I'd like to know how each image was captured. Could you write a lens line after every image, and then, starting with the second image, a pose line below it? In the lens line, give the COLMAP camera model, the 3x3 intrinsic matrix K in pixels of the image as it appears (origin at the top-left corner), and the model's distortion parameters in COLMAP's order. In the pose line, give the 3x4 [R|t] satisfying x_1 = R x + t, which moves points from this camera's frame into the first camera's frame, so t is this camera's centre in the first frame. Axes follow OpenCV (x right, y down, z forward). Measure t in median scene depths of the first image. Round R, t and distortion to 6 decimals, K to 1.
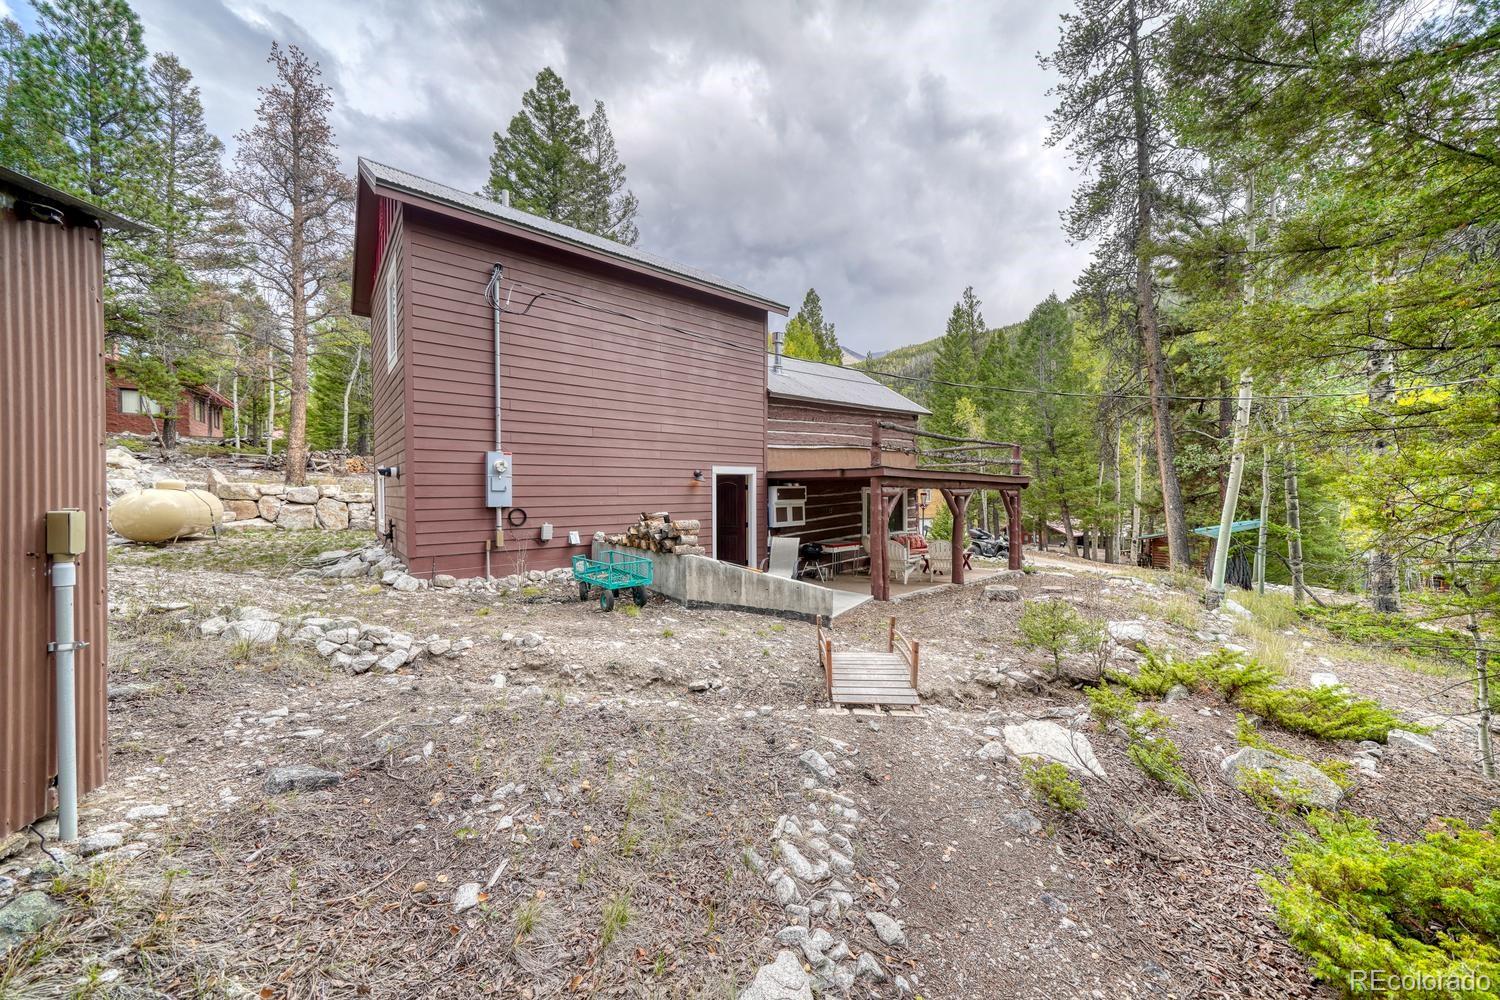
lens RADIAL K [[513.0, 0, 750.0], [0, 513.0, 500.0], [0, 0, 1]] dist [-0.006411, 0.000142]
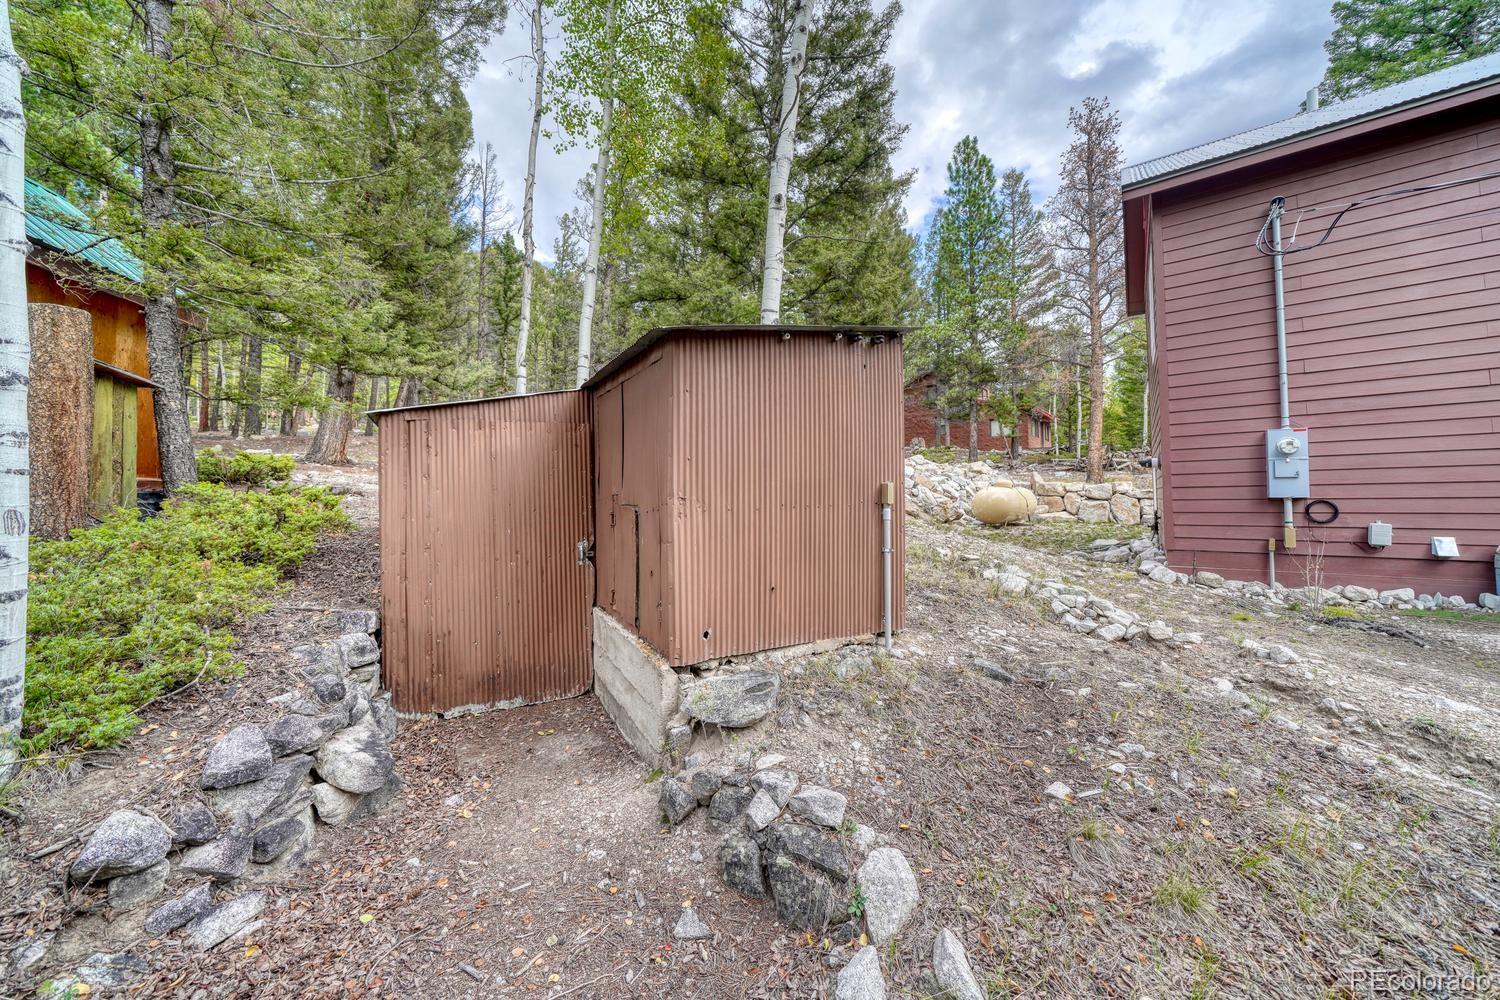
lens RADIAL K [[523.6, 0, 745.1], [0, 523.6, 476.8], [0, 0, 1]] dist [-0.005511, 0.000007]
pose [[0.228252, -0.041226, -0.972729, 0.142235], [-0.001776, 0.999084, -0.042760, 0.023420], [0.973600, 0.011487, 0.227970, -0.005042]]
